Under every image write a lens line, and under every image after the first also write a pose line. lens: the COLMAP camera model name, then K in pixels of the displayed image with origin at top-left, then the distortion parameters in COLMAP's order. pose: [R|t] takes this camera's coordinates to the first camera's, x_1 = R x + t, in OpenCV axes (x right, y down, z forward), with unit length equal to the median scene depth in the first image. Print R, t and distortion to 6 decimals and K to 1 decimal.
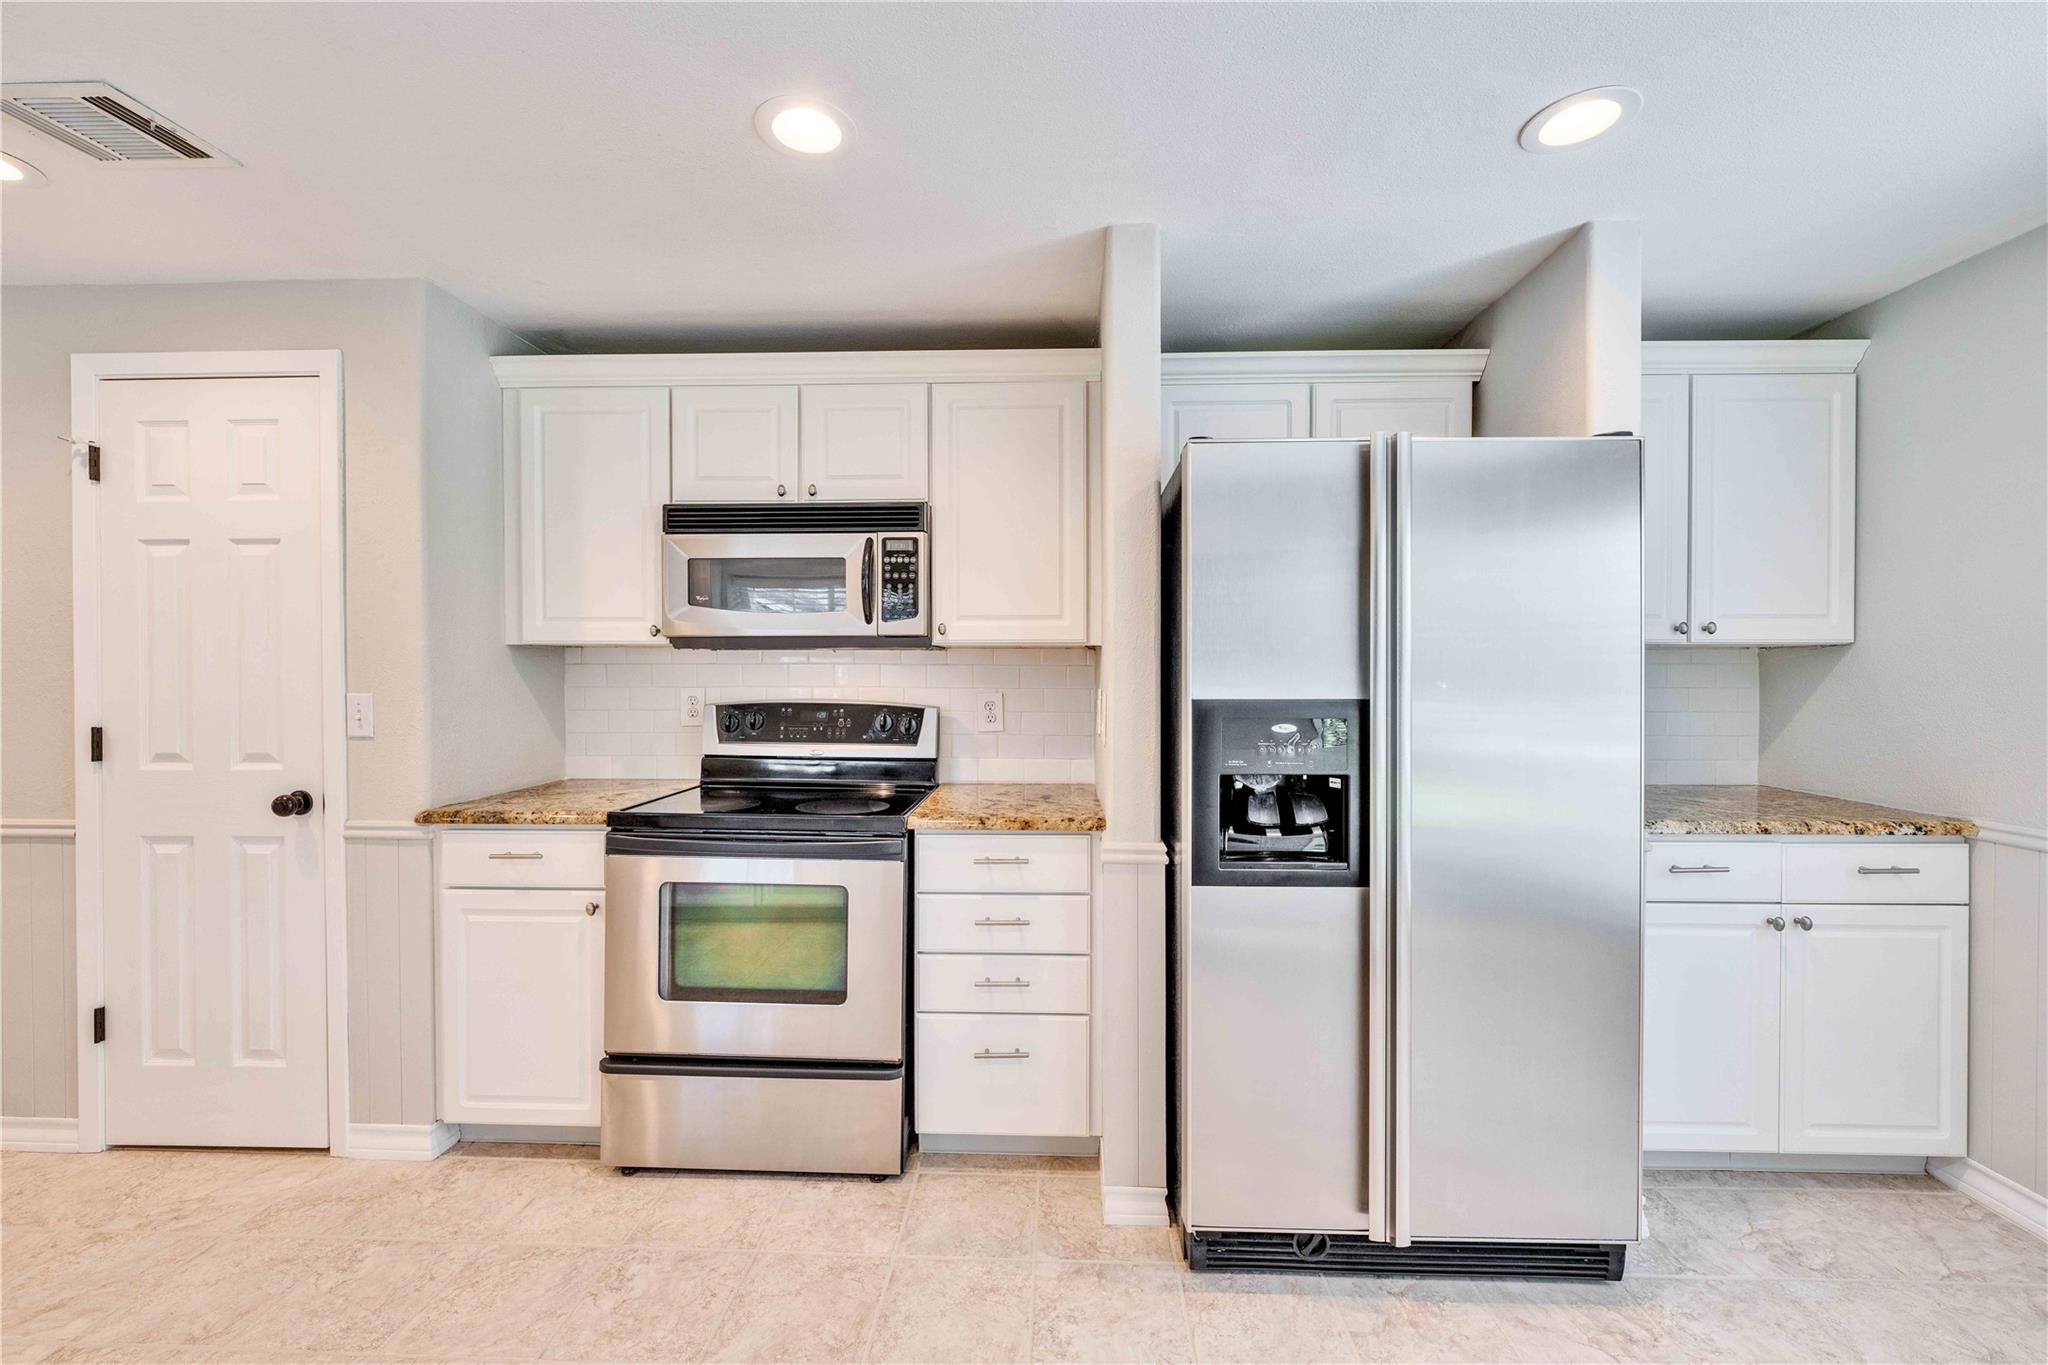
lens RADIAL K [[842.4, 0, 1028.1], [0, 842.4, 680.4], [0, 0, 1]] dist [-0.001779, 0.000370]
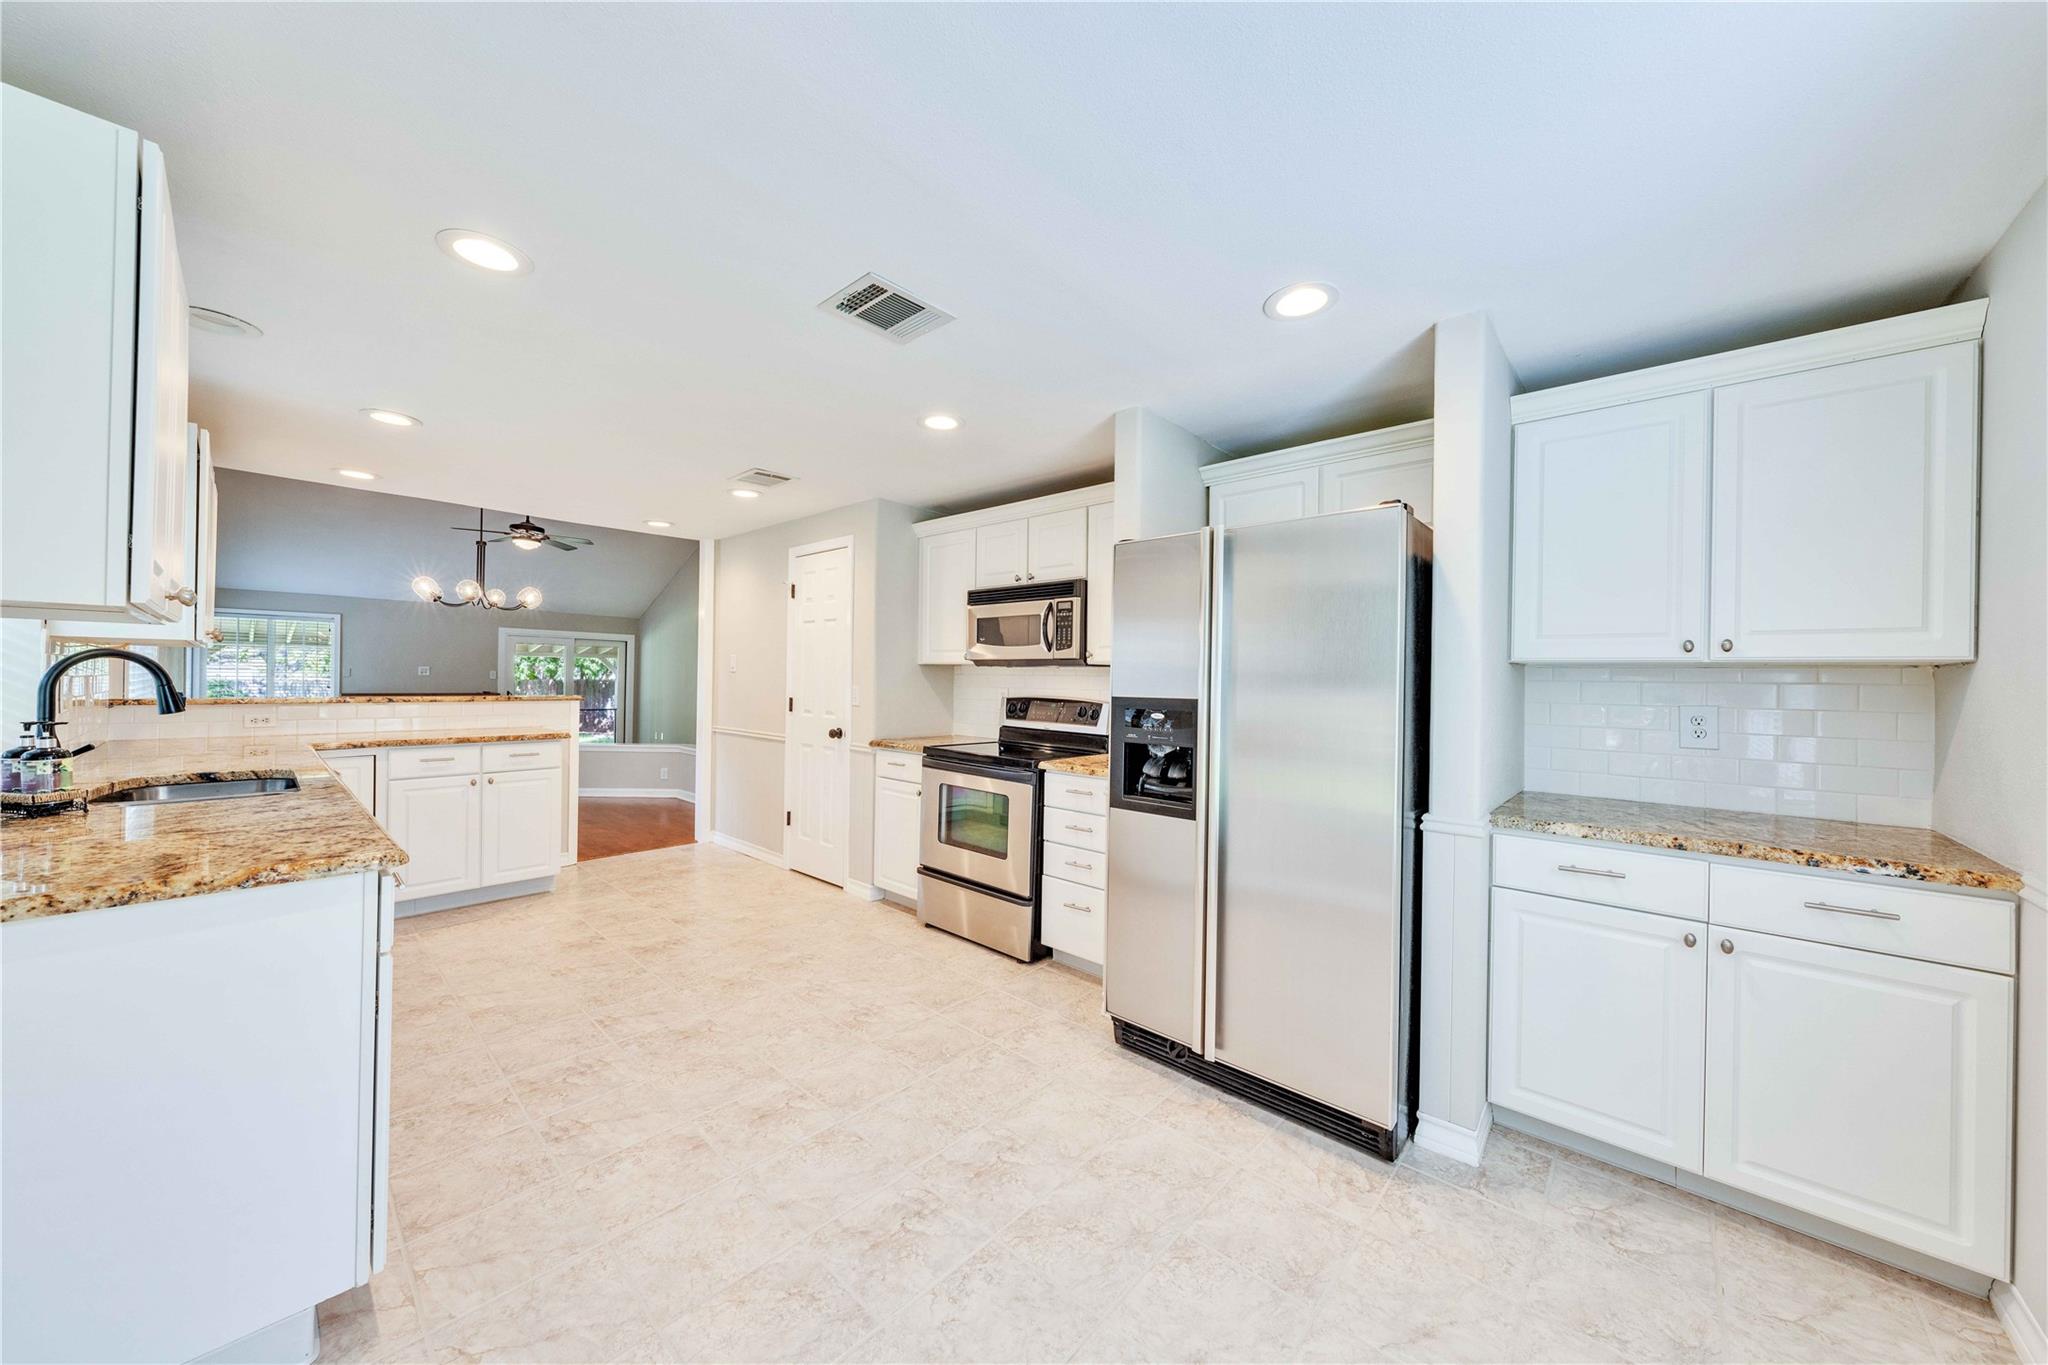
lens RADIAL K [[730.0, 0, 1033.9], [0, 730.0, 679.2], [0, 0, 1]] dist [-0.001701, -0.000037]
pose [[0.761689, 0.012366, -0.647824, 0.832356], [-0.023643, 0.999682, -0.008716, 0.003027], [0.647511, 0.021955, 0.761740, -0.176087]]
